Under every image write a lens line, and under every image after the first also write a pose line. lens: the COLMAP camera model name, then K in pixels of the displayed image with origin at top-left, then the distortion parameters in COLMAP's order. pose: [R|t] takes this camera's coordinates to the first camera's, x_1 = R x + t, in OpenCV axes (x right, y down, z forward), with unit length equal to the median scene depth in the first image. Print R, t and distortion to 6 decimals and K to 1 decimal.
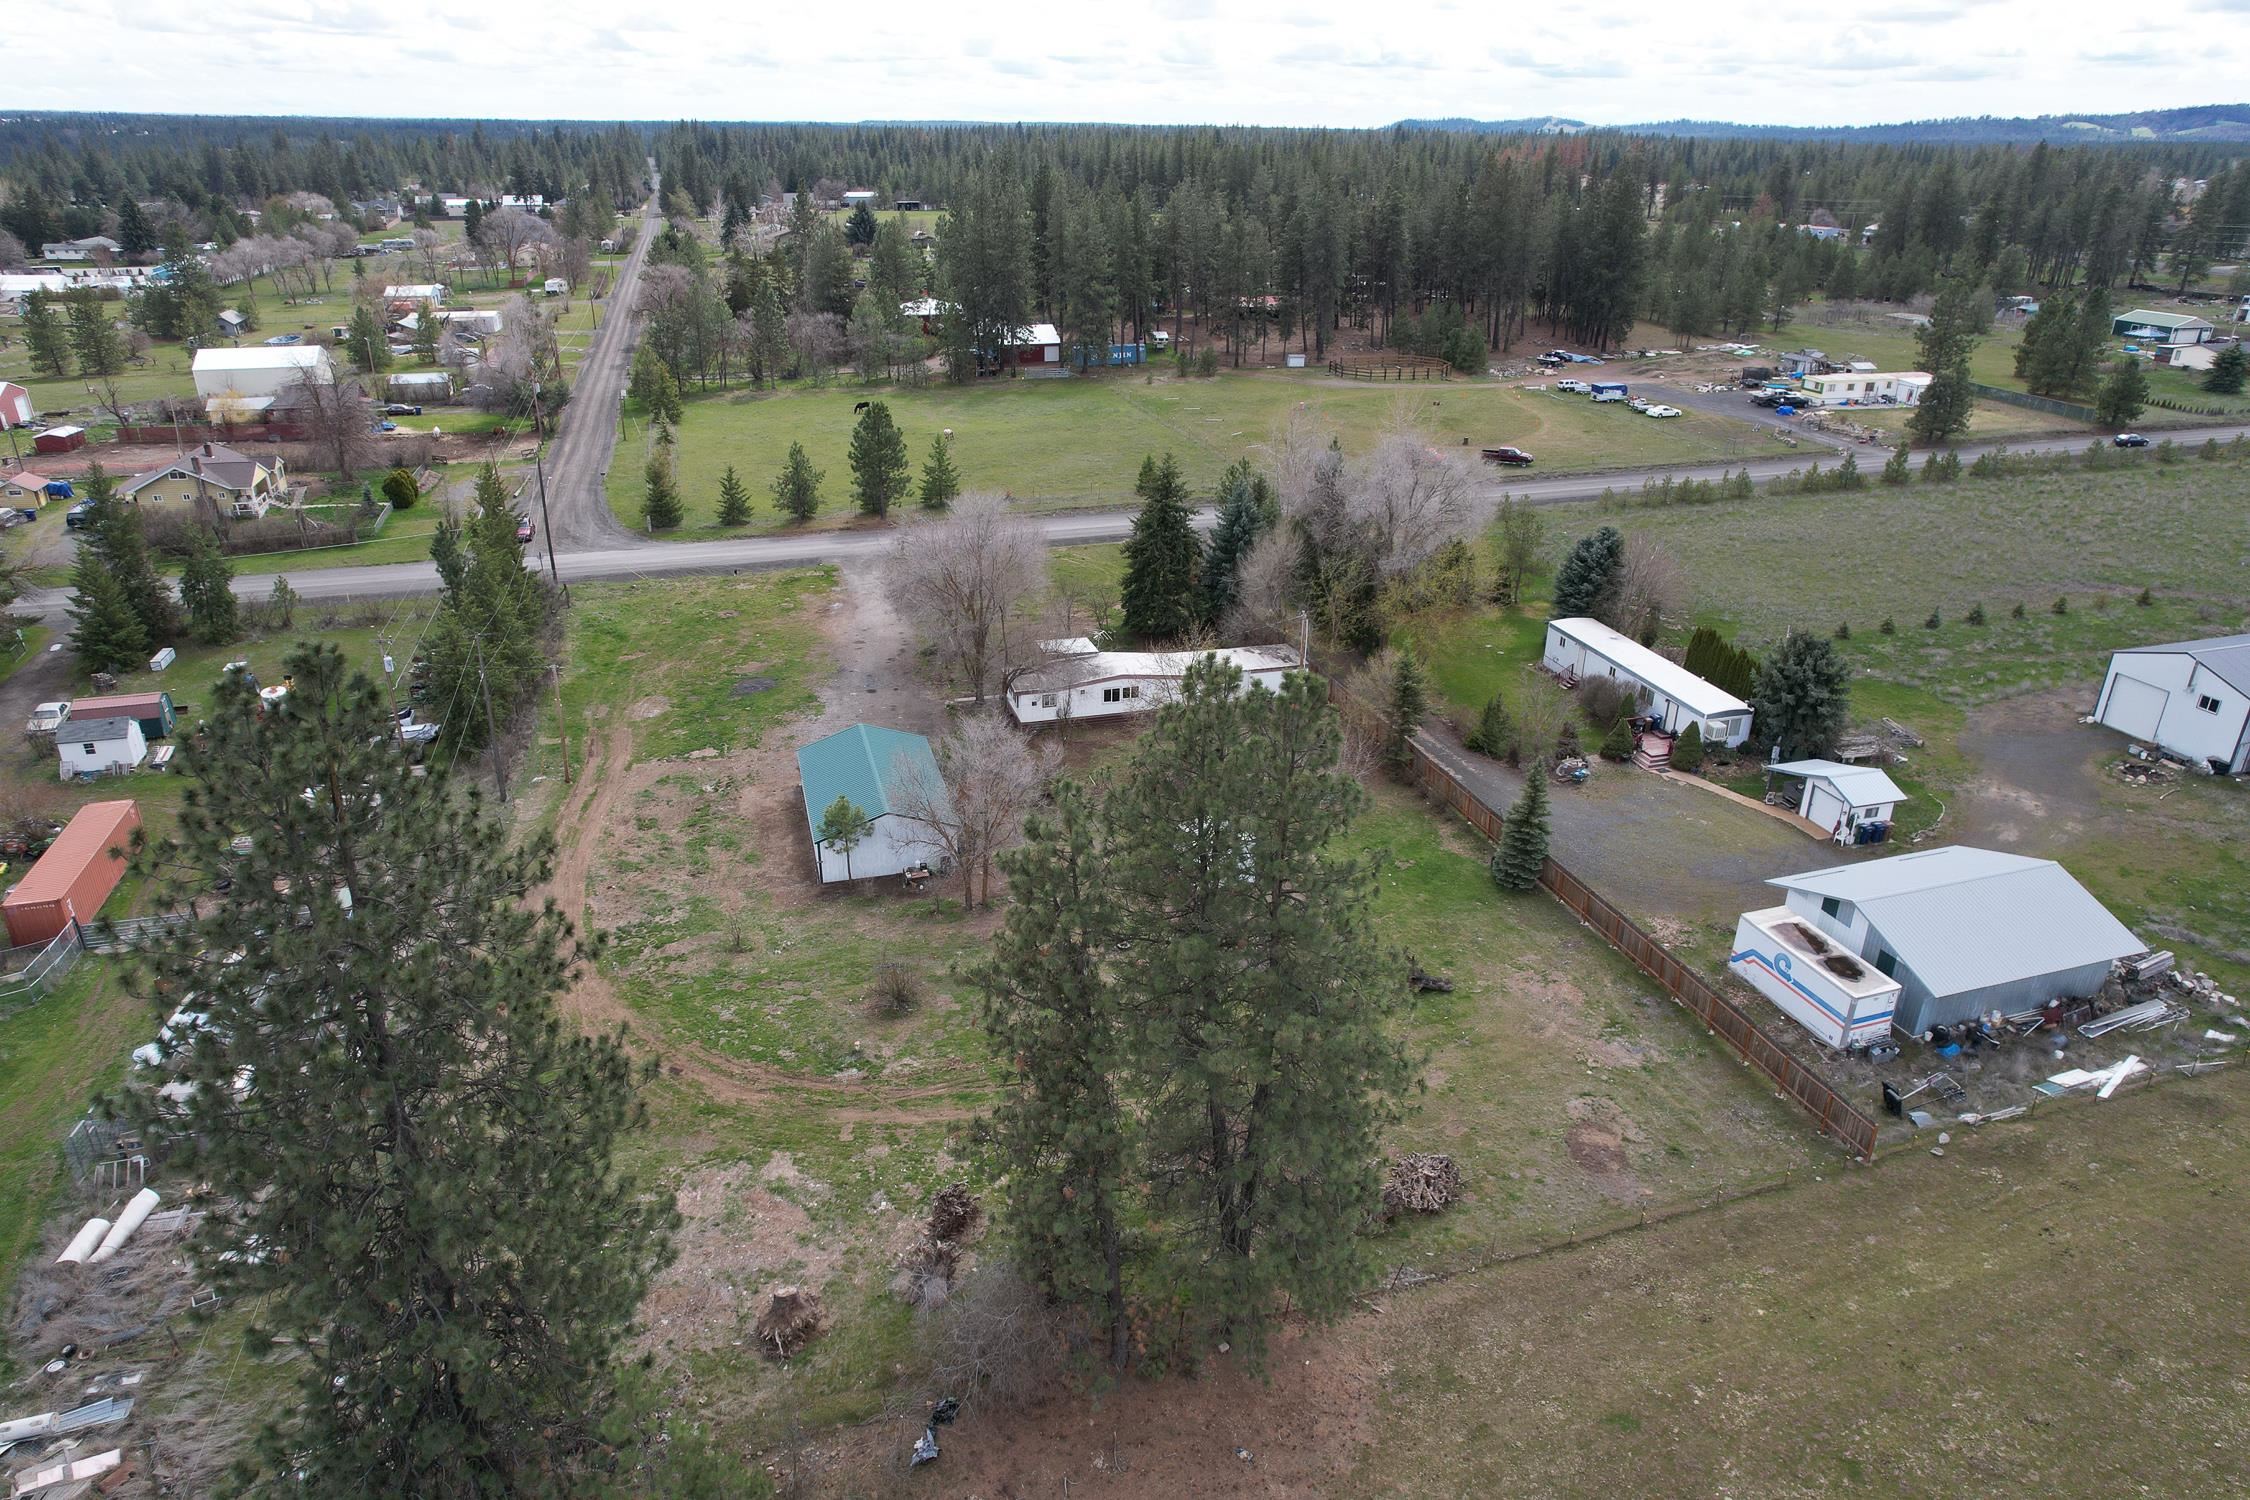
lens RADIAL K [[1429.7, 0, 1130.4], [0, 1429.7, 767.1], [0, 0, 1]] dist [-0.079438, 0.071842]
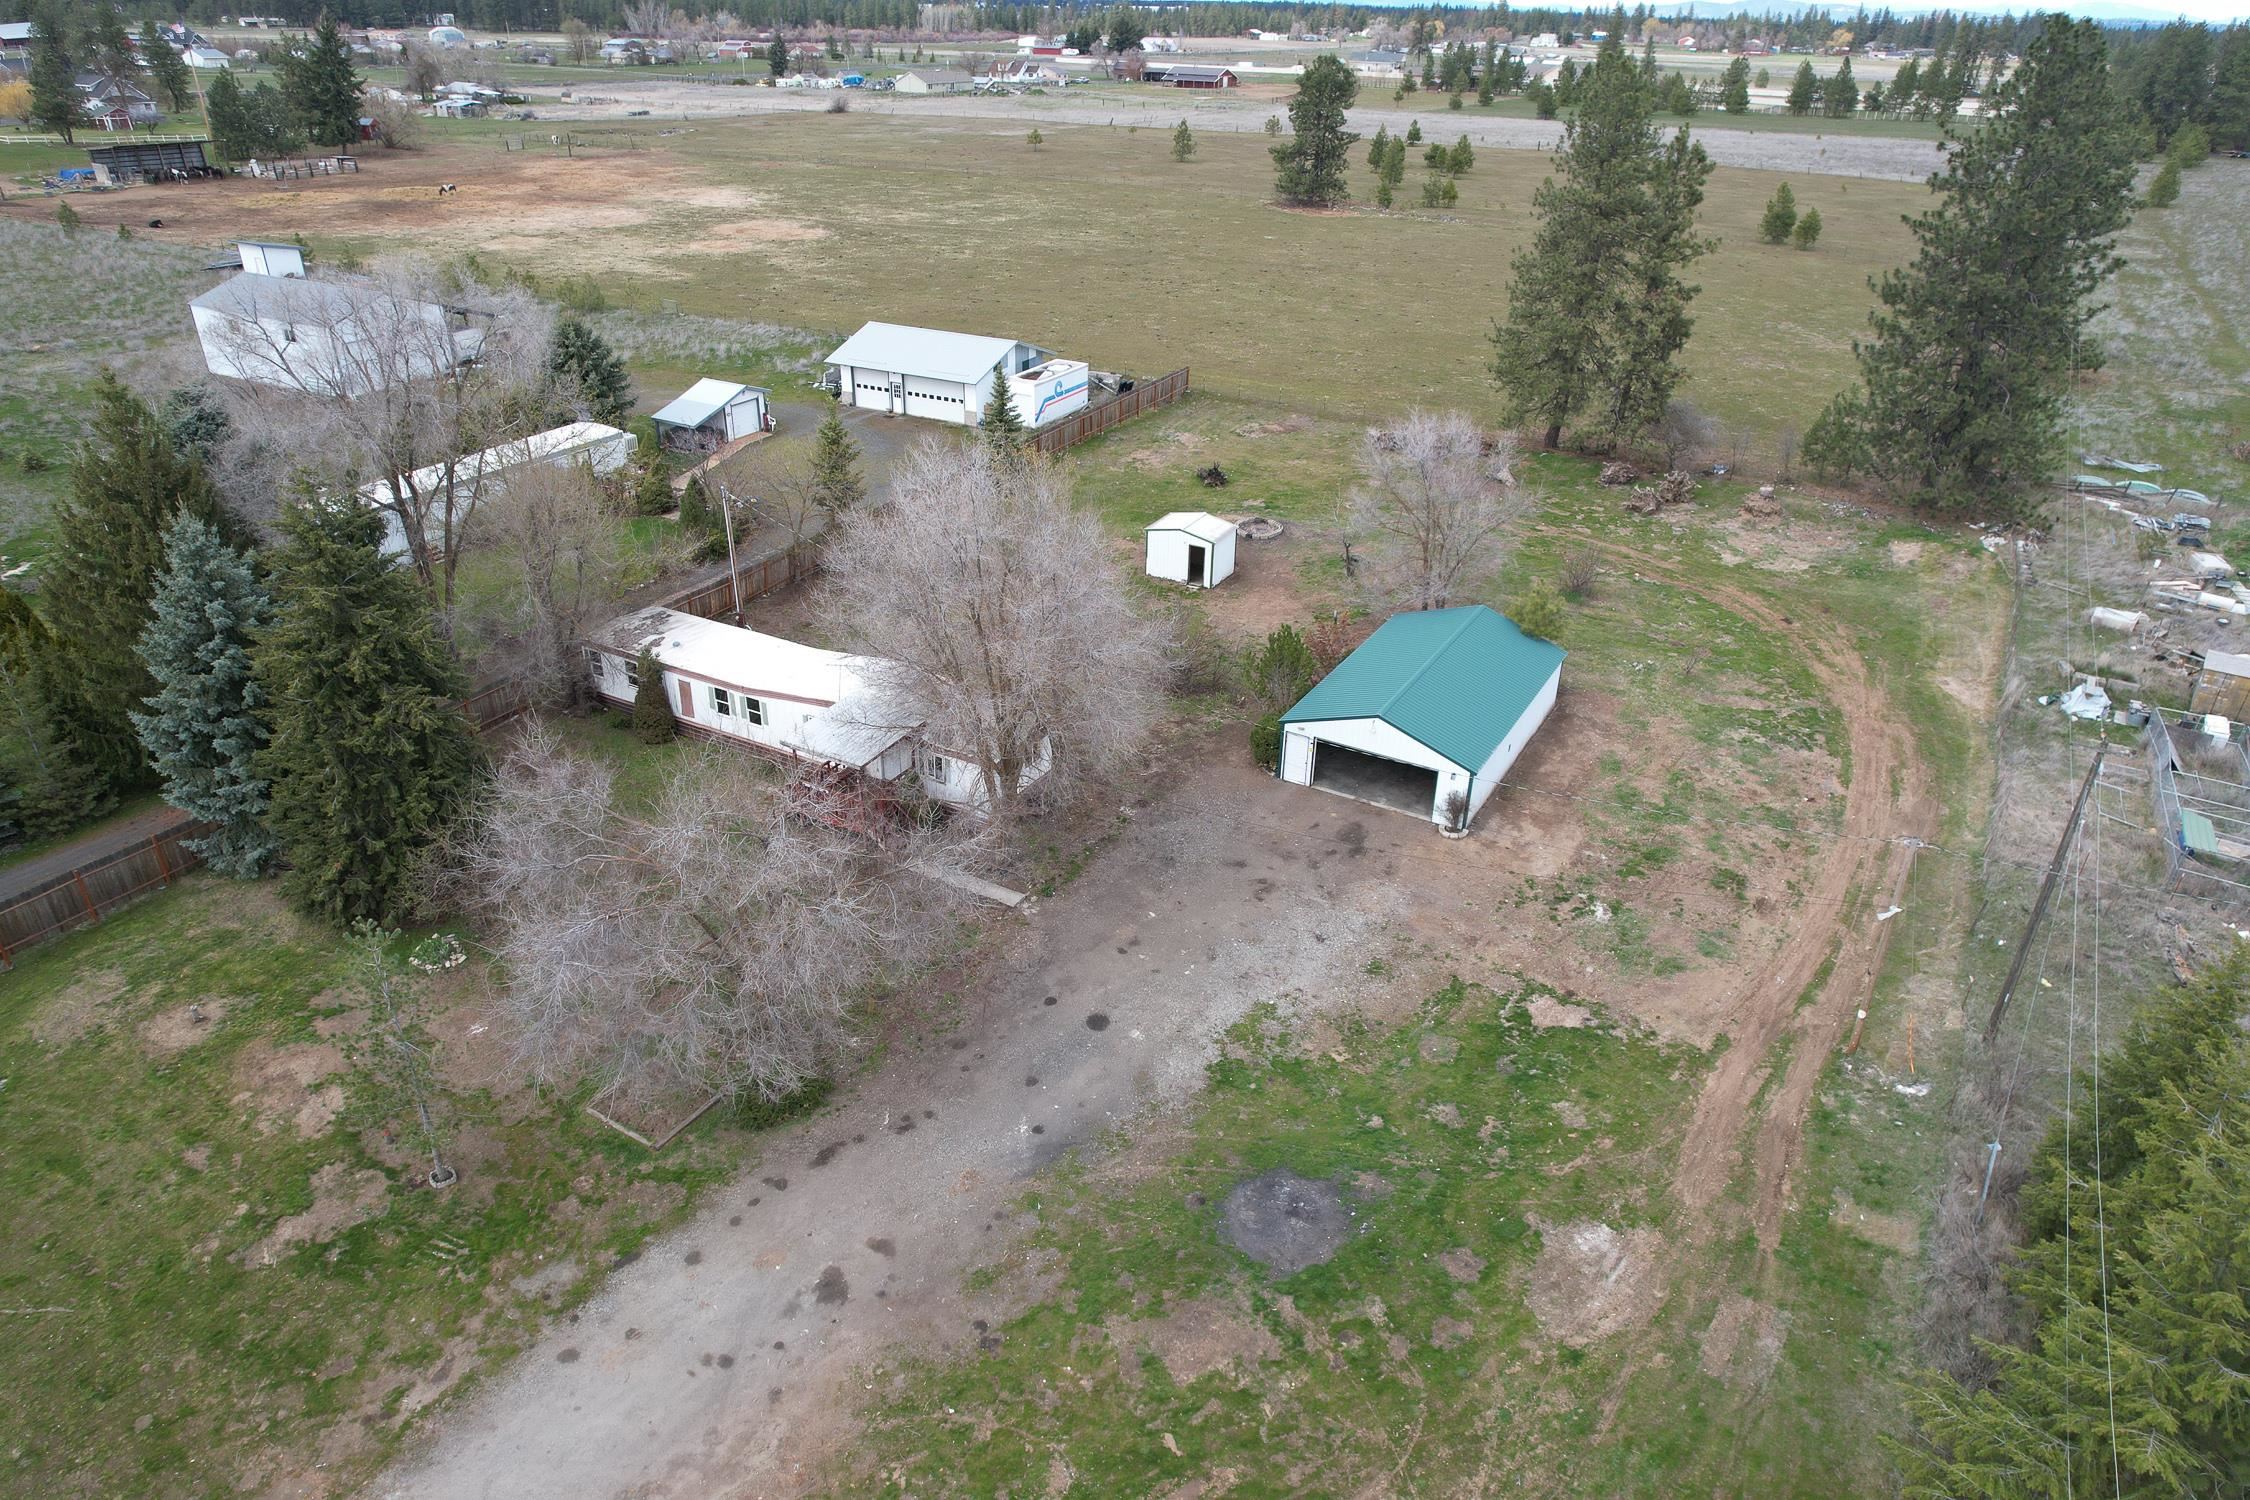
lens RADIAL K [[1429.7, 0, 1130.4], [0, 1429.7, 767.1], [0, 0, 1]] dist [-0.079438, 0.071842]
pose [[-0.691902, -0.370436, 0.619717, -0.442058], [0.272171, 0.661194, 0.699103, -0.412912], [-0.668726, 0.652380, -0.356660, 1.152357]]
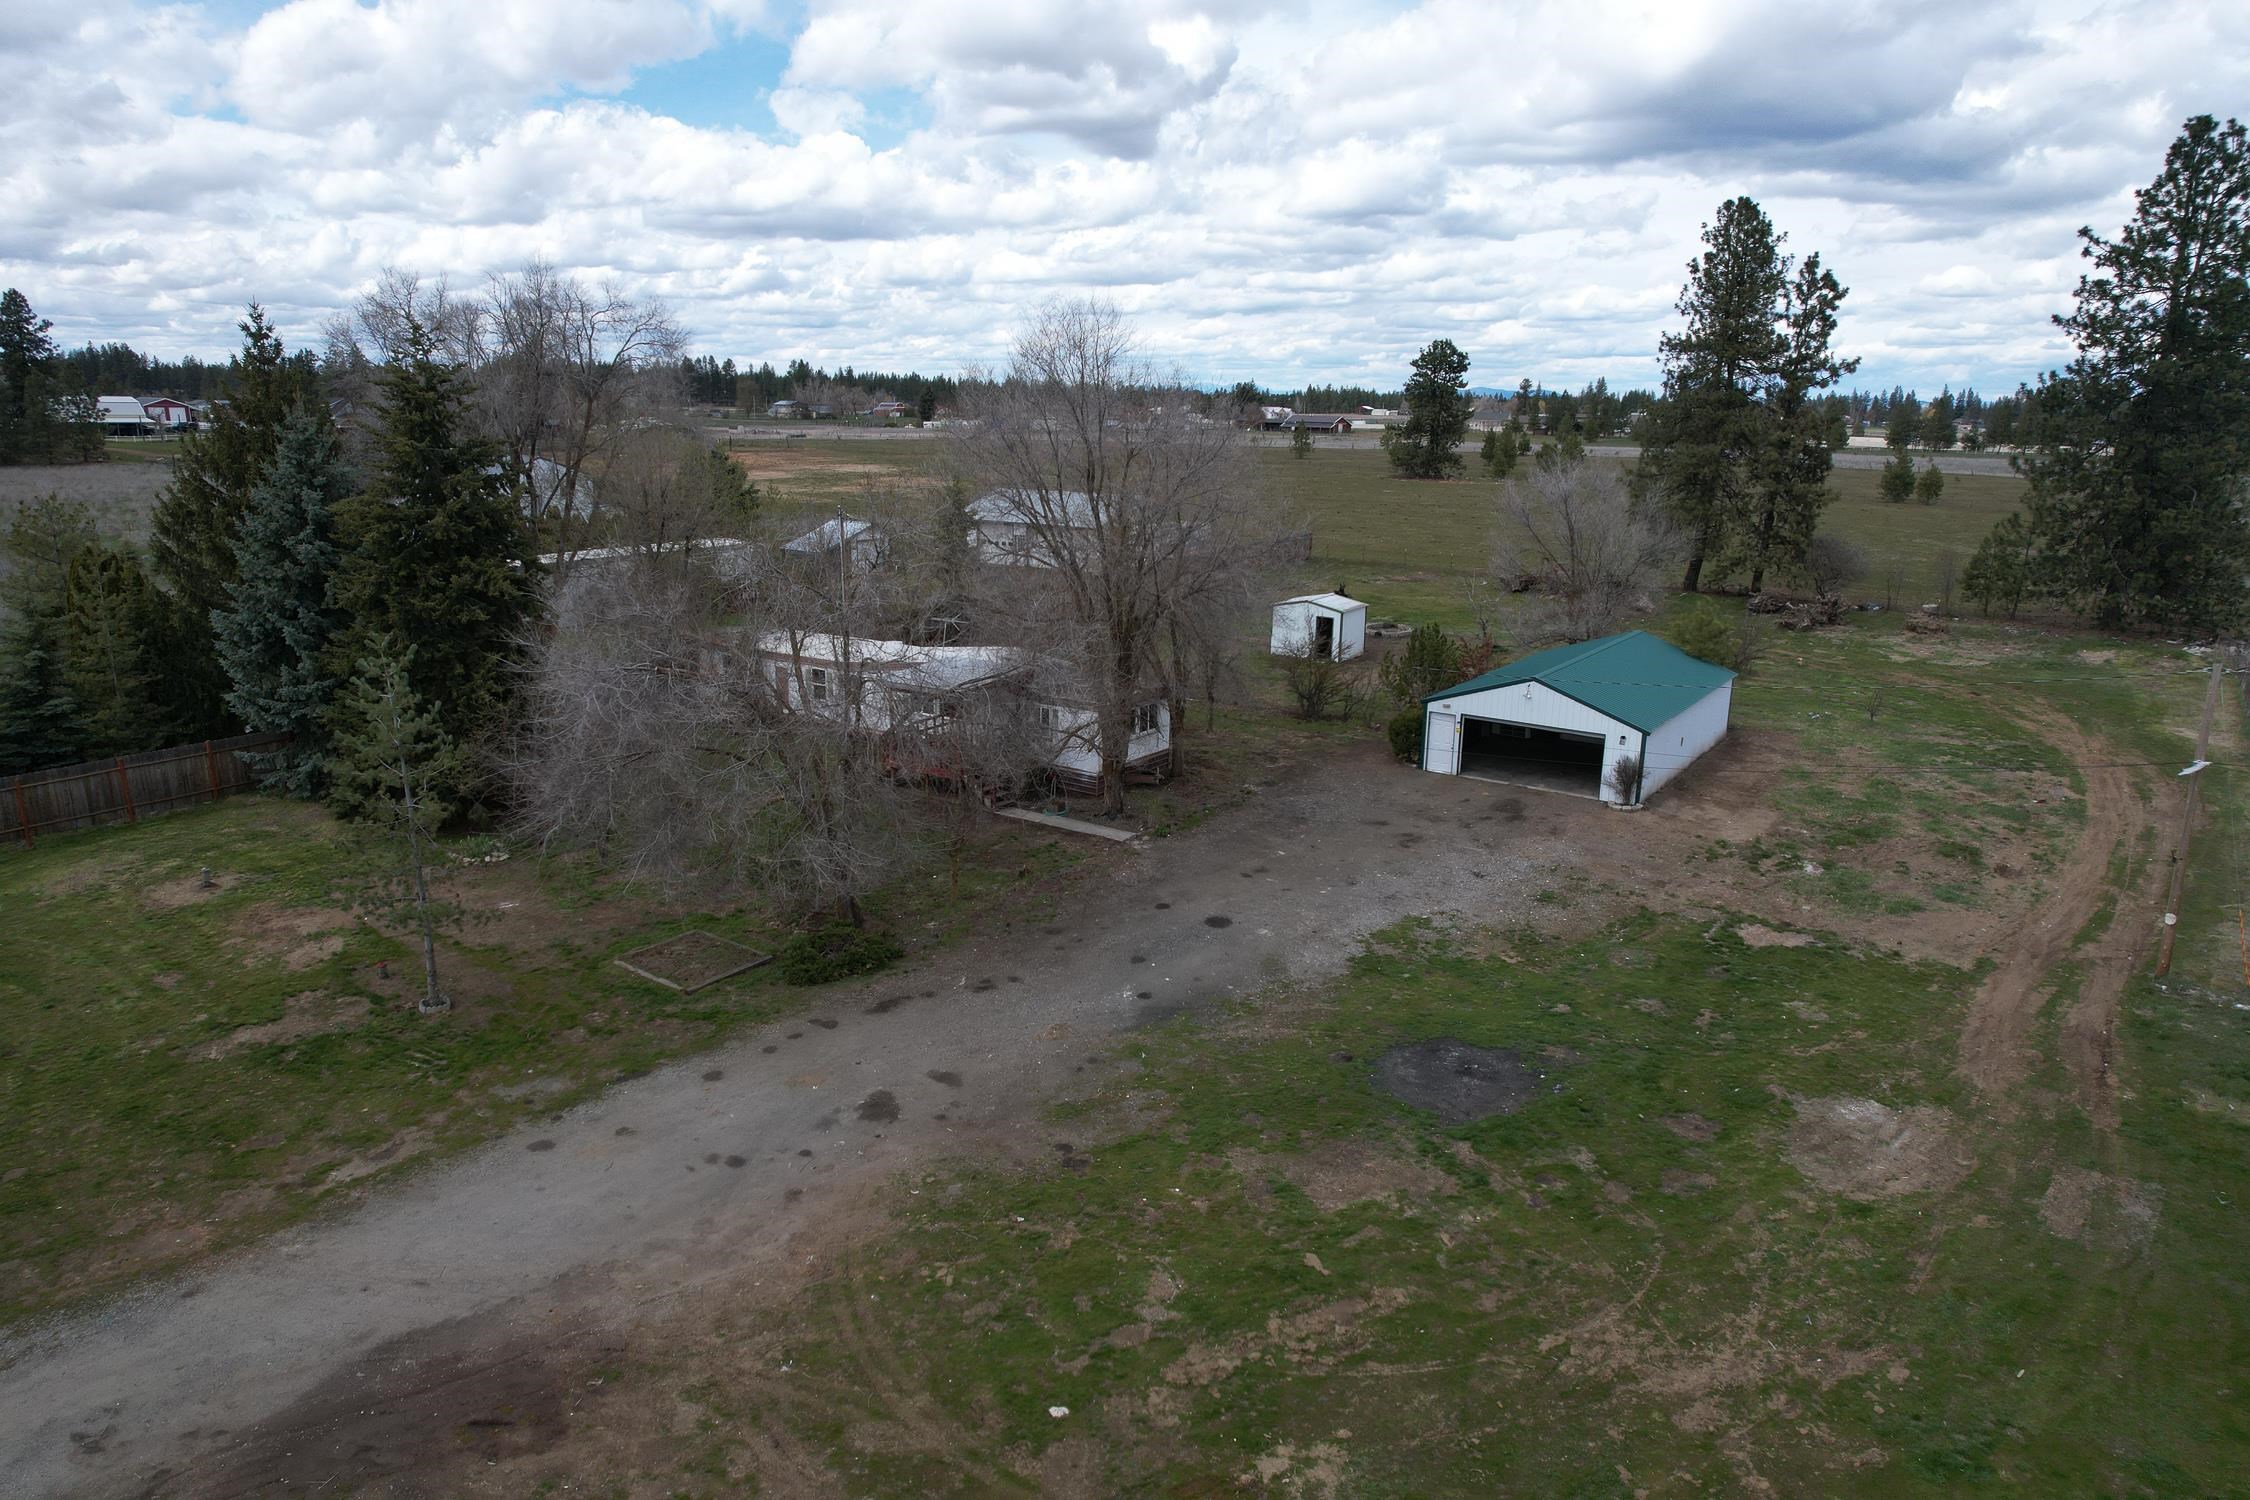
lens RADIAL K [[1429.7, 0, 1130.4], [0, 1429.7, 767.1], [0, 0, 1]] dist [-0.079438, 0.071842]
pose [[-0.630948, -0.220084, 0.743954, -0.444817], [0.298848, 0.815977, 0.494844, -0.279602], [-0.715957, 0.534550, -0.449067, 1.215358]]
